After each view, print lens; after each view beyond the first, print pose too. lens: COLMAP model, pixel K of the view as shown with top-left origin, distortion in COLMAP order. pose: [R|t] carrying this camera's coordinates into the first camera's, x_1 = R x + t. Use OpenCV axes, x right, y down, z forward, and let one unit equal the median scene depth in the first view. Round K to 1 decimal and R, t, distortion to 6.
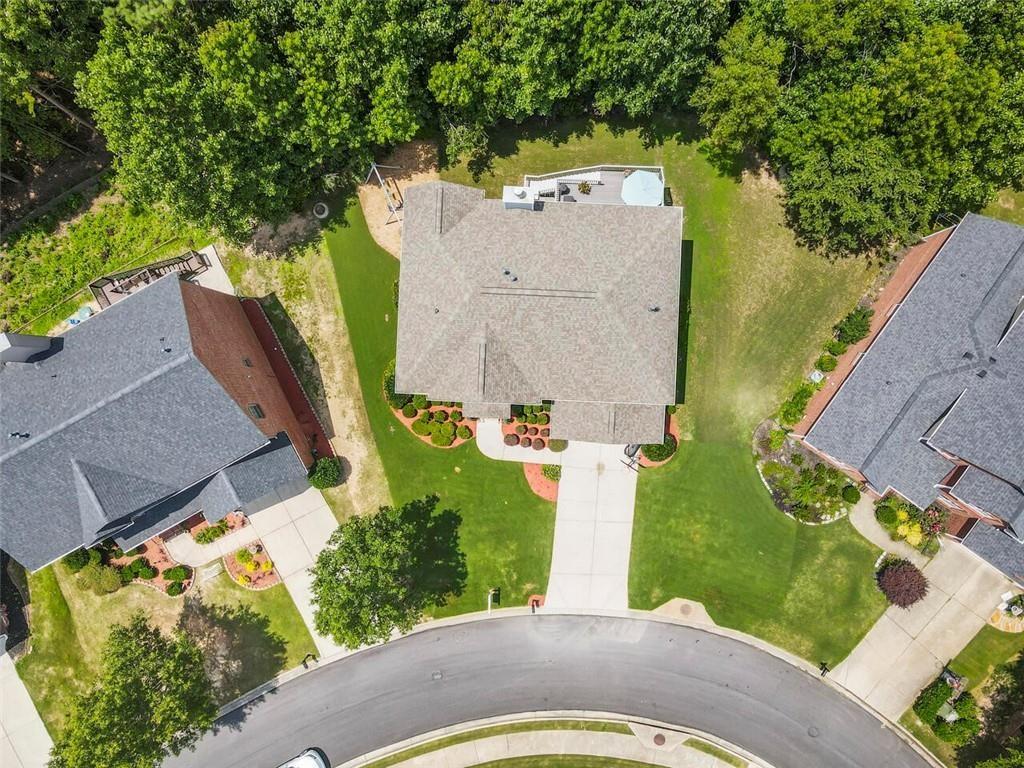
lens RADIAL K [[775.0, 0, 515.0], [0, 775.0, 387.7], [0, 0, 1]] dist [-0.012431, 0.055317]
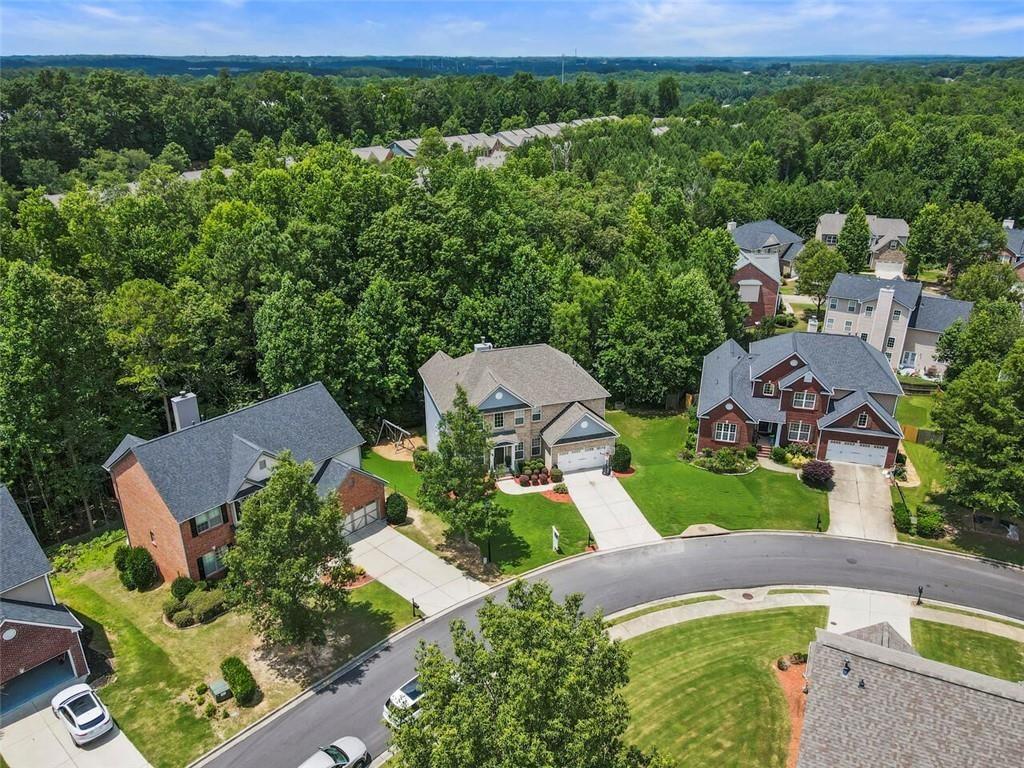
lens RADIAL K [[775.0, 0, 515.0], [0, 775.0, 387.7], [0, 0, 1]] dist [-0.012431, 0.055317]
pose [[0.939201, -0.099843, 0.328532, -0.454532], [0.341878, 0.360949, -0.867661, 1.191201], [-0.031954, 0.927225, 0.373138, 0.331260]]
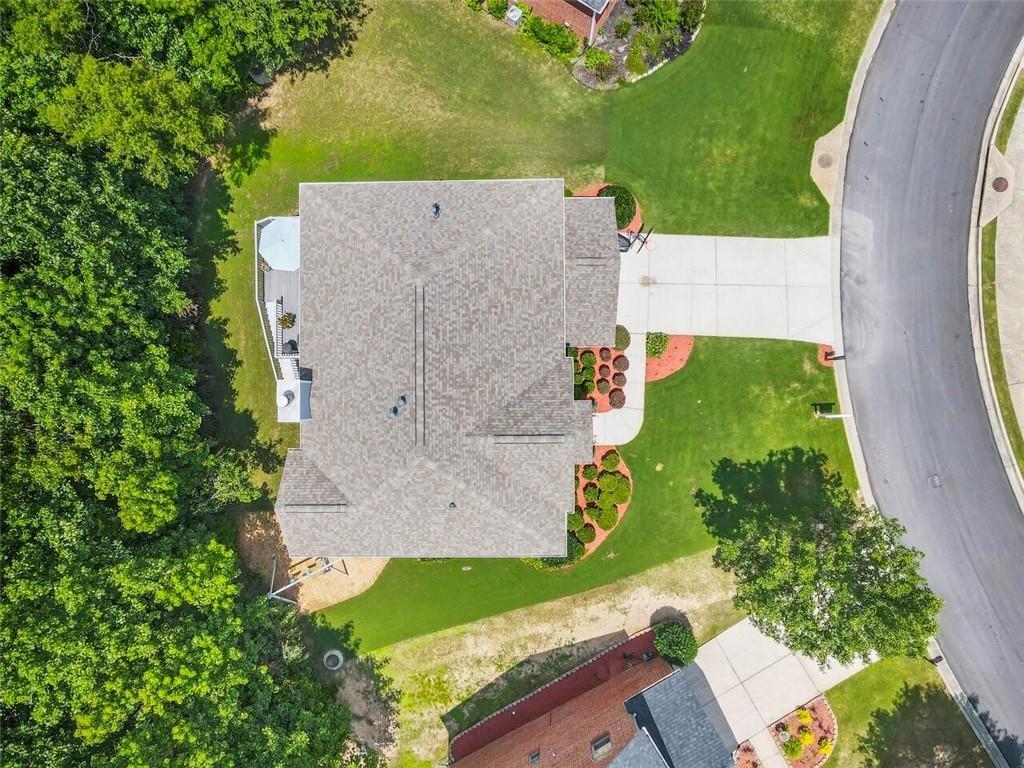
lens RADIAL K [[775.0, 0, 515.0], [0, 775.0, 387.7], [0, 0, 1]] dist [-0.012431, 0.055317]
pose [[-0.050832, -0.997882, 0.040593, -0.019787], [0.998402, -0.051779, -0.022625, -0.015548], [0.024679, 0.039378, 0.998920, 0.232029]]
